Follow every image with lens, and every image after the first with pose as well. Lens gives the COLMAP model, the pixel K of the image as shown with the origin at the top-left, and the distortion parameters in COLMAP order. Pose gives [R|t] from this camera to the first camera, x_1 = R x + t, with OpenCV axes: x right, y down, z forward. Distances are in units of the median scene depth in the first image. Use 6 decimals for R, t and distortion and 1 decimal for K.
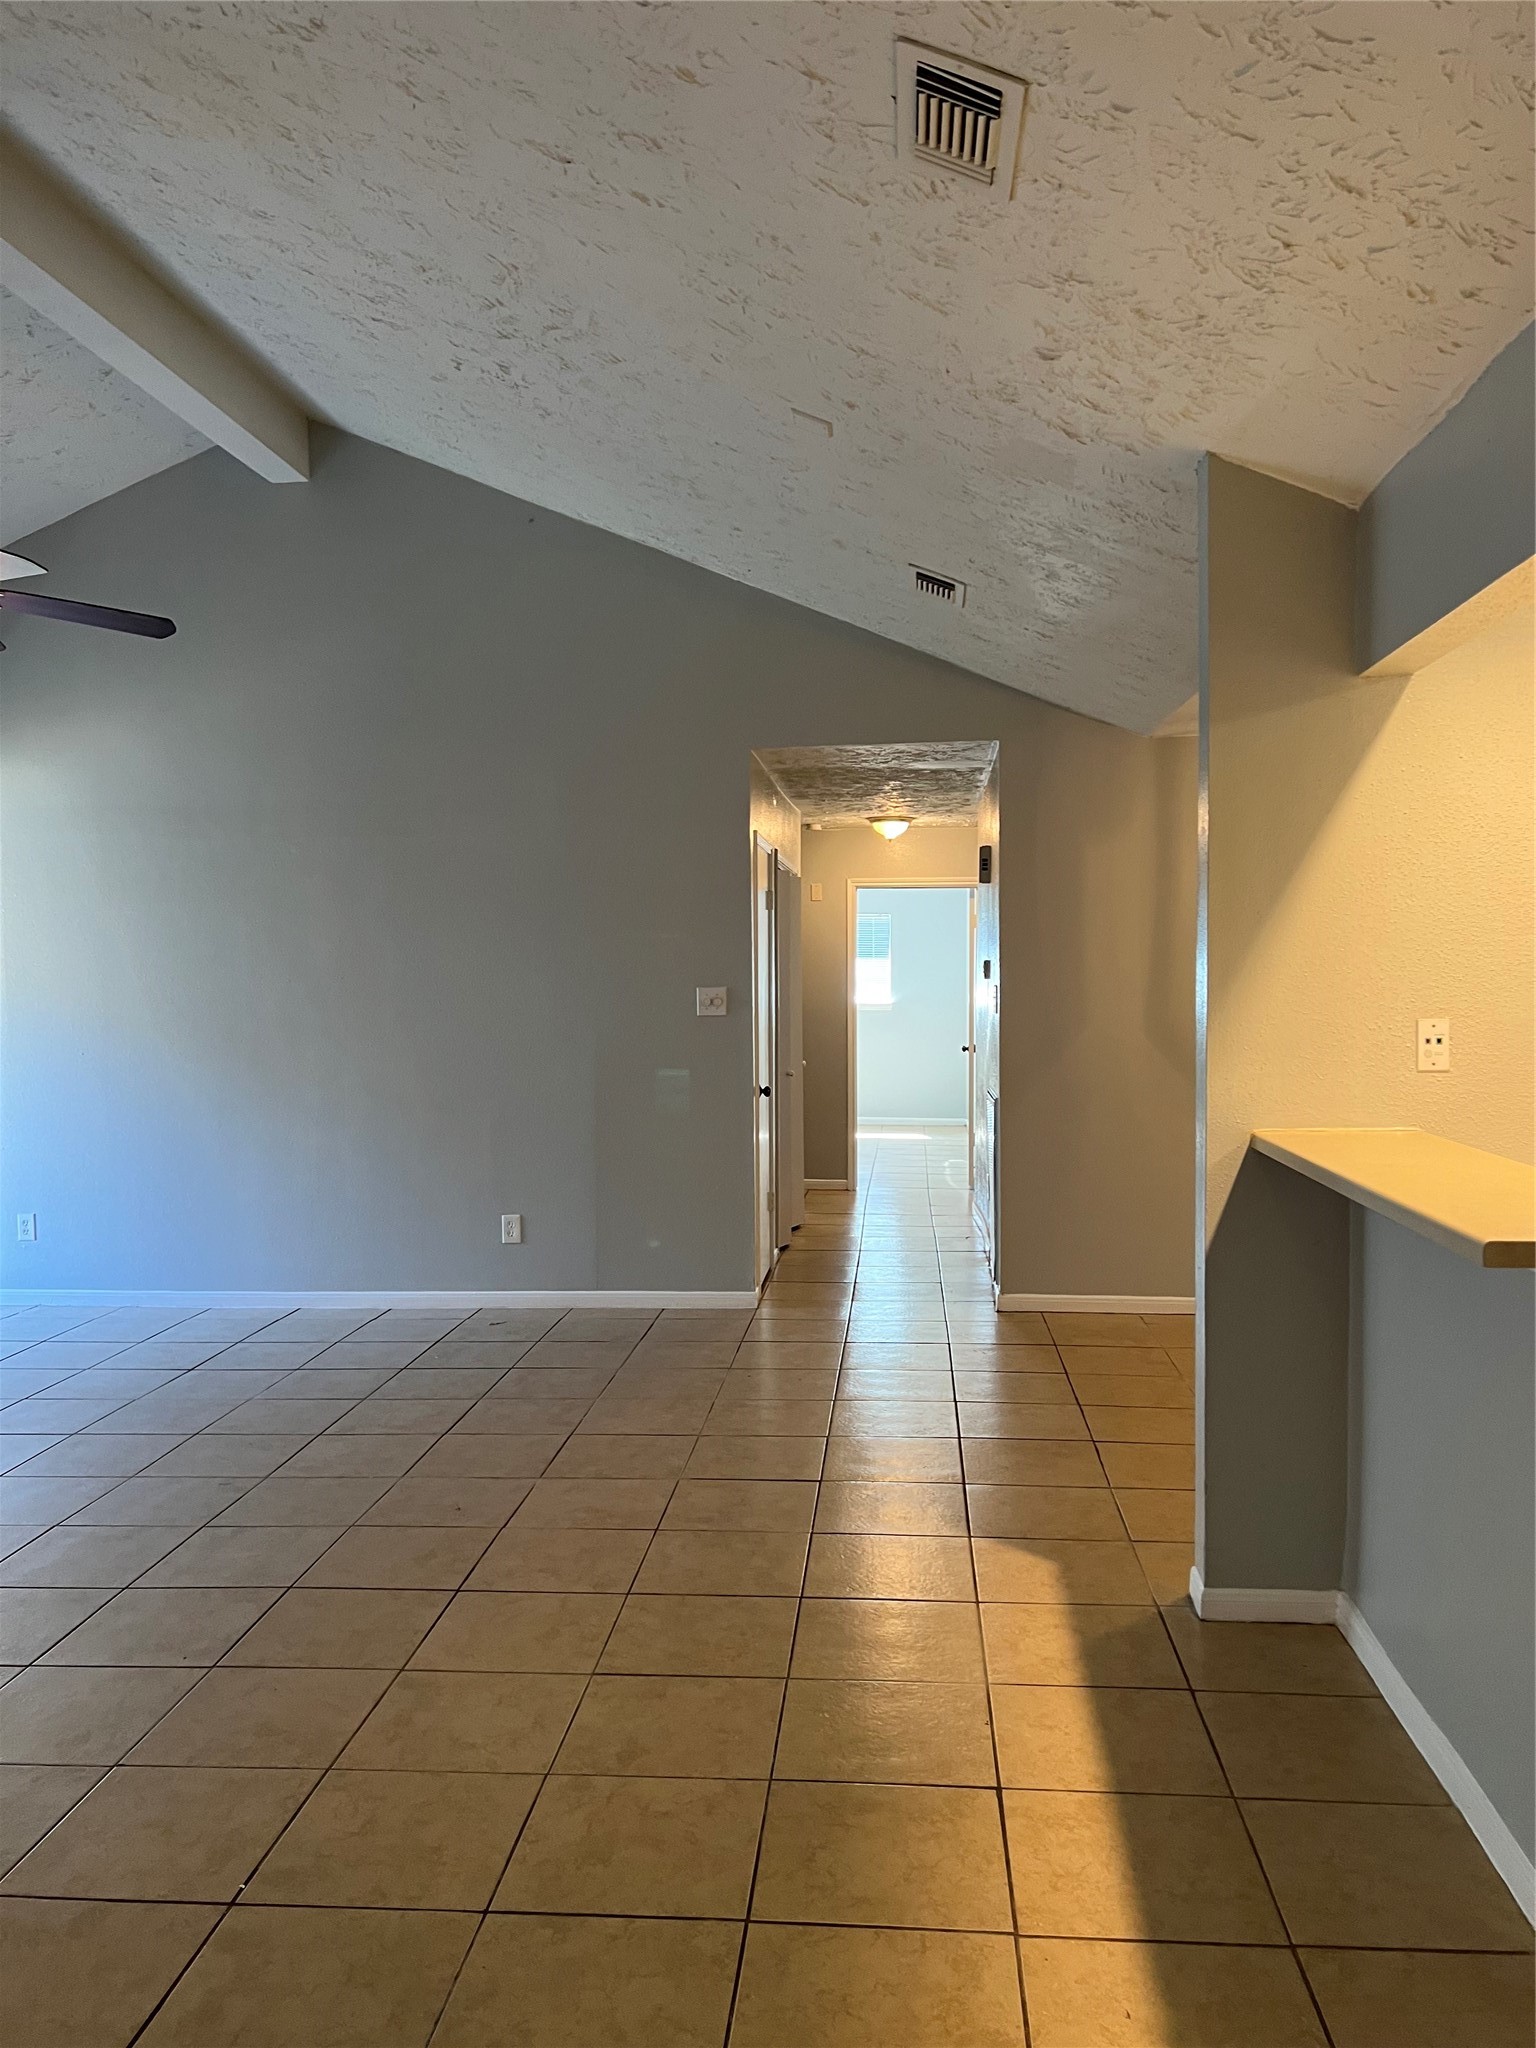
lens RADIAL K [[1552.7, 0, 768.0], [0, 1552.7, 1024.0], [0, 0, 1]] dist [0.053665, -0.046735]
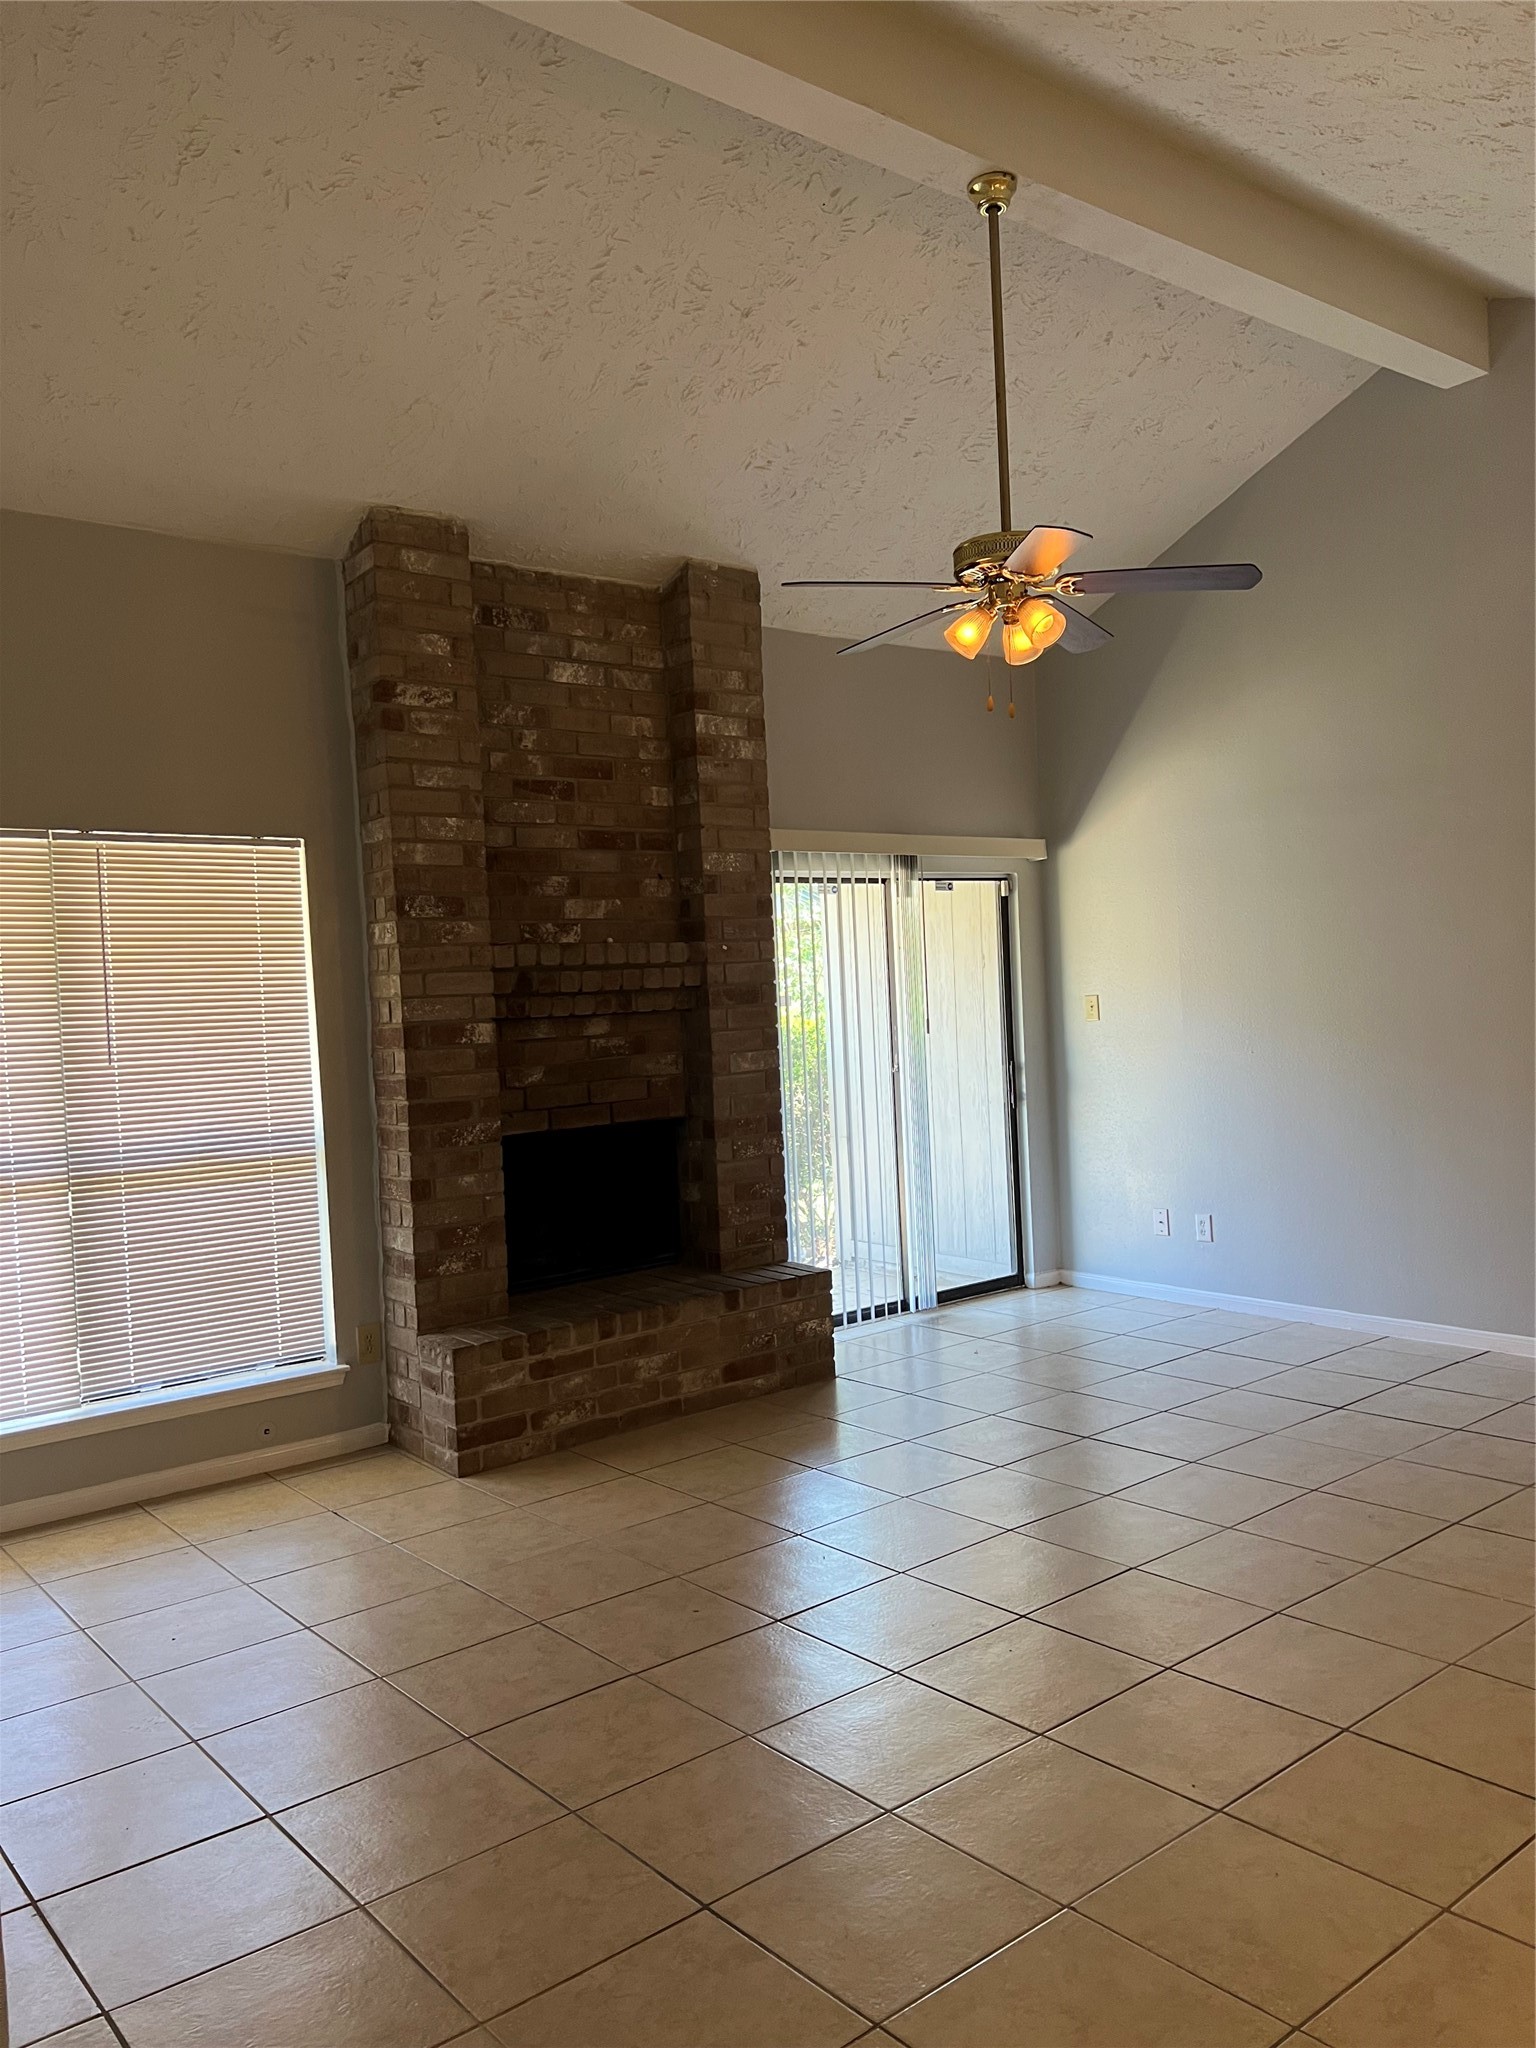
lens RADIAL K [[1552.7, 0, 768.0], [0, 1552.7, 1024.0], [0, 0, 1]] dist [0.053665, -0.046735]
pose [[0.701403, -0.016439, -0.712575, 0.050029], [0.021212, 0.999773, -0.002186, -0.002519], [0.712449, -0.013582, 0.701592, 0.182283]]
